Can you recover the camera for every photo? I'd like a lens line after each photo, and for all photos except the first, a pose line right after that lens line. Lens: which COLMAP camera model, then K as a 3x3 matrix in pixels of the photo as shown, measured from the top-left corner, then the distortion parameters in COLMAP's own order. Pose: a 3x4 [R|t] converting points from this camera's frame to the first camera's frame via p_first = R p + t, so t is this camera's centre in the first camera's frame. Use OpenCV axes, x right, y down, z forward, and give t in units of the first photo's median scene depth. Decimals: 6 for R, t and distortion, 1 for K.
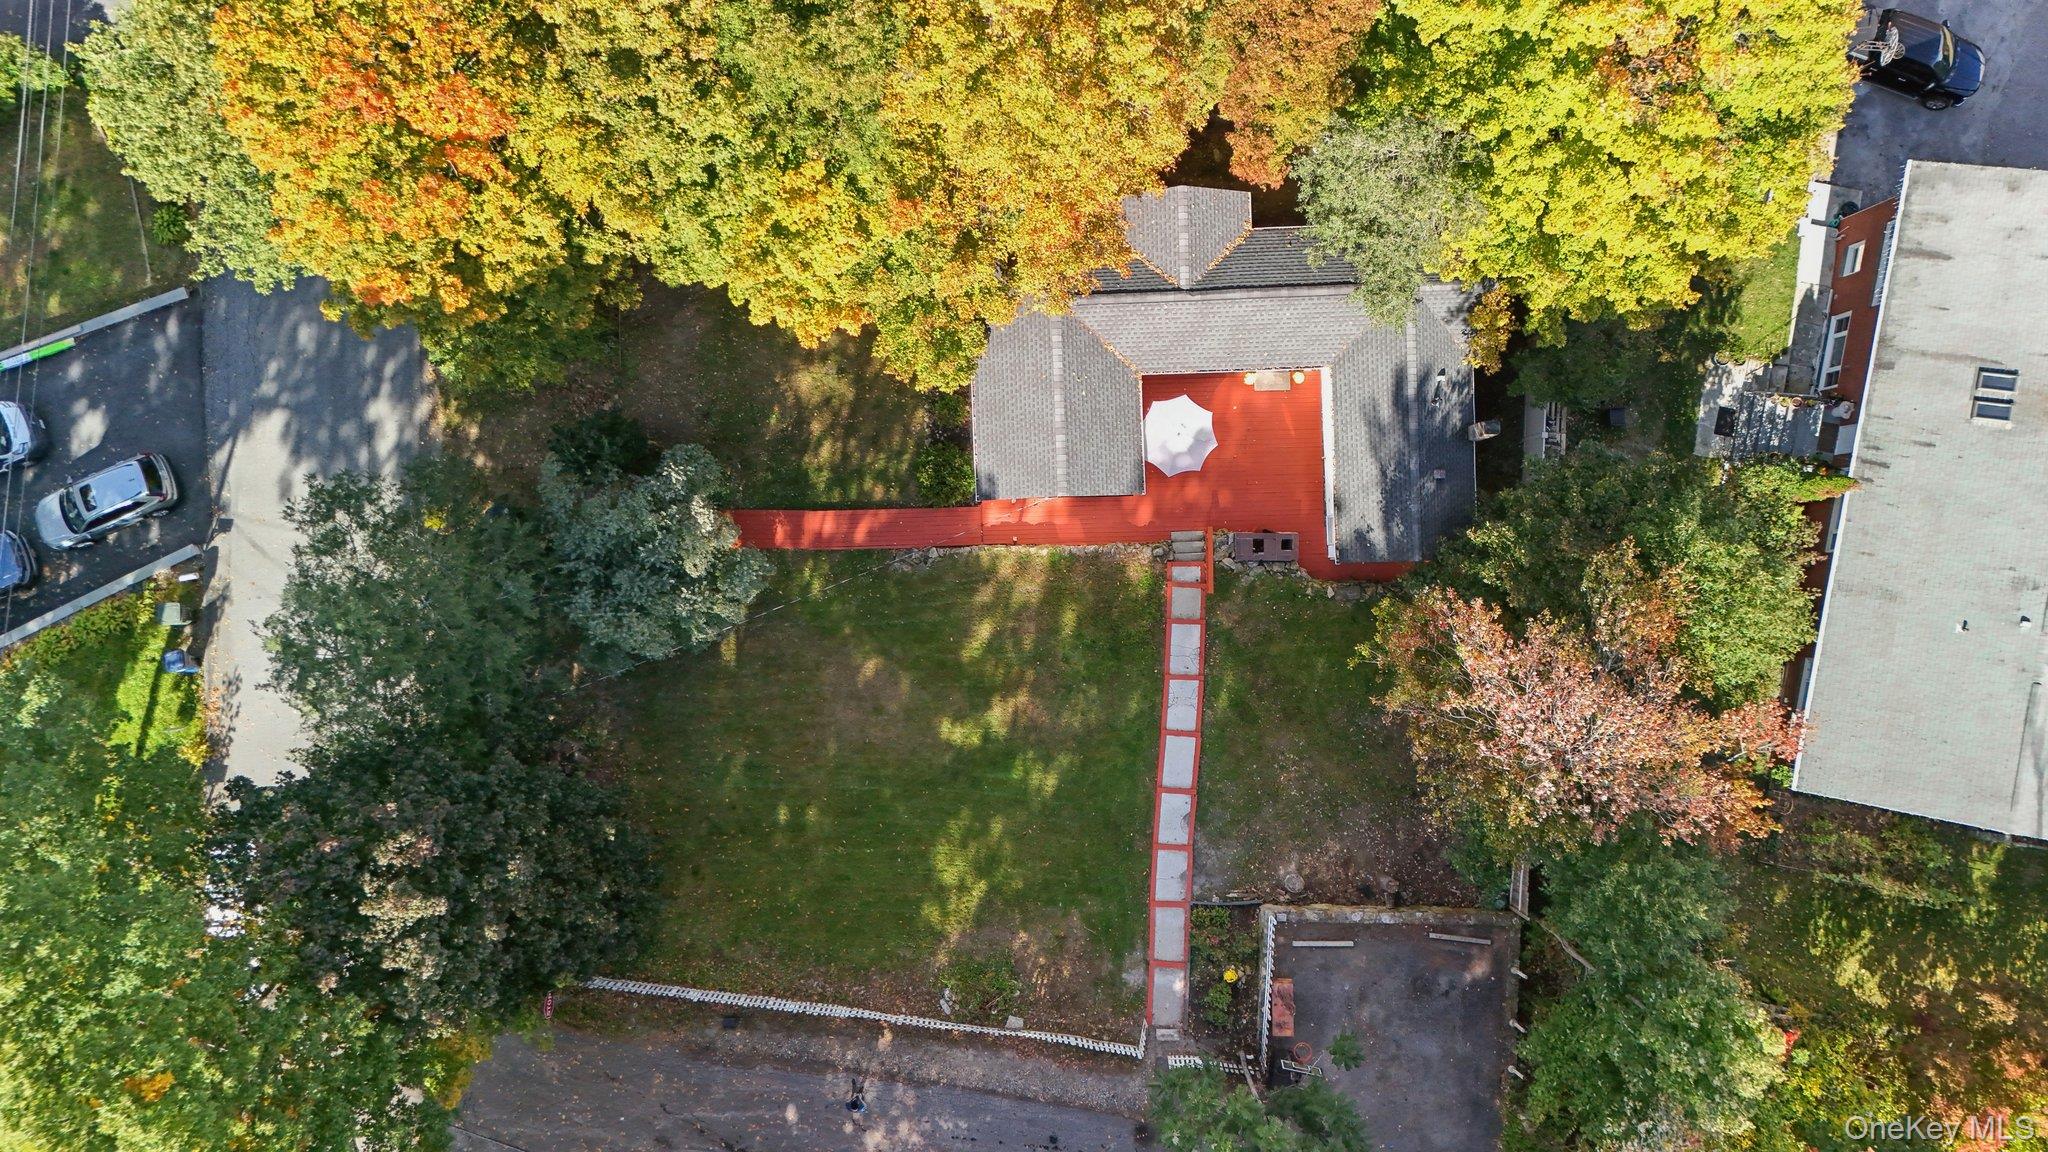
lens RADIAL K [[1435.7, 0, 1023.3], [0, 1435.7, 545.2], [0, 0, 1]] dist [0.088398, -0.091290]
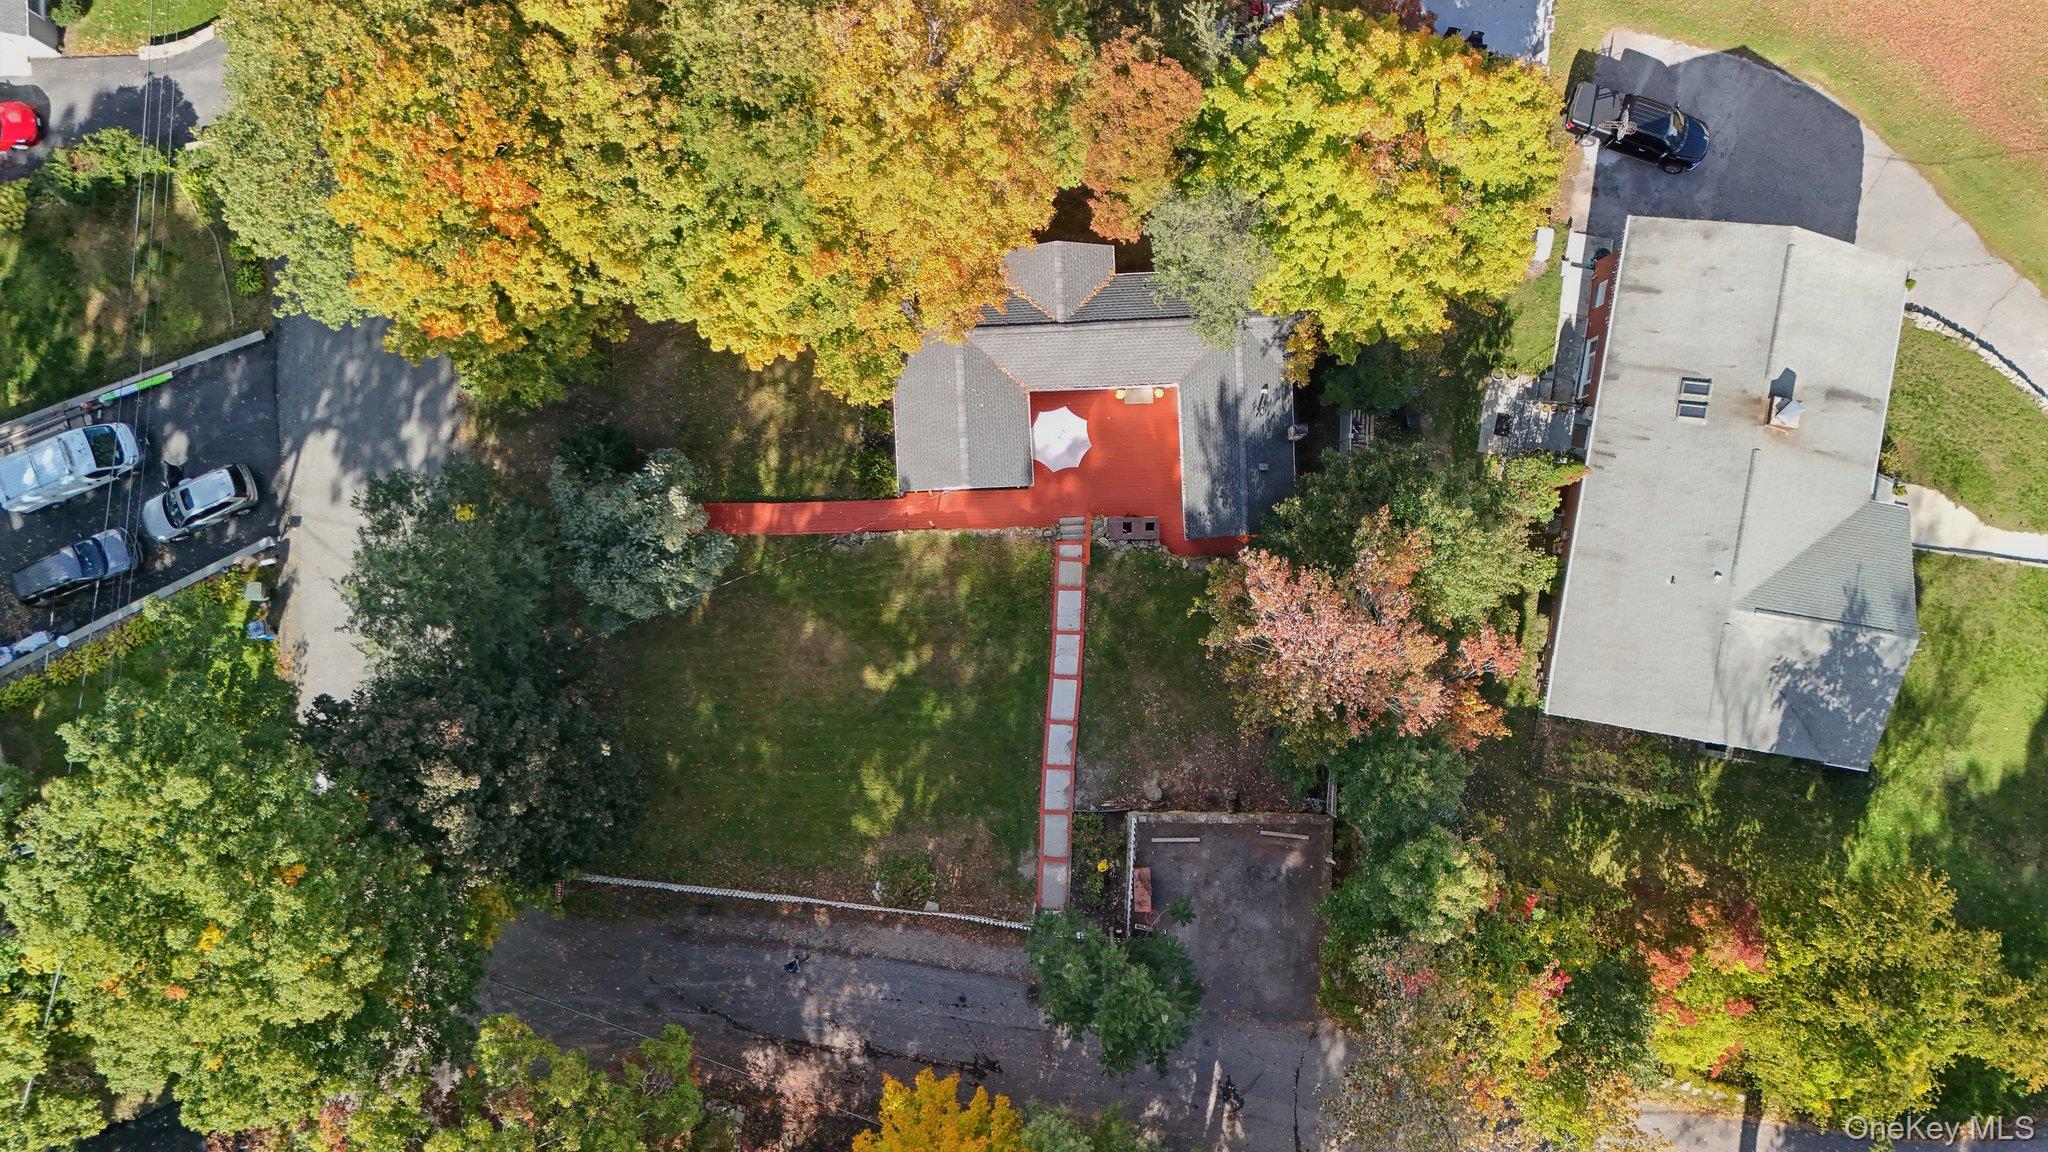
lens RADIAL K [[1424.8, 0, 1028.5], [0, 1424.8, 564.9], [0, 0, 1]] dist [0.138040, -0.230130]
pose [[0.999950, -0.009857, 0.001479, 0.080027], [0.009881, 0.999801, -0.017338, 0.056832], [-0.001308, 0.017352, 0.999849, -0.252036]]
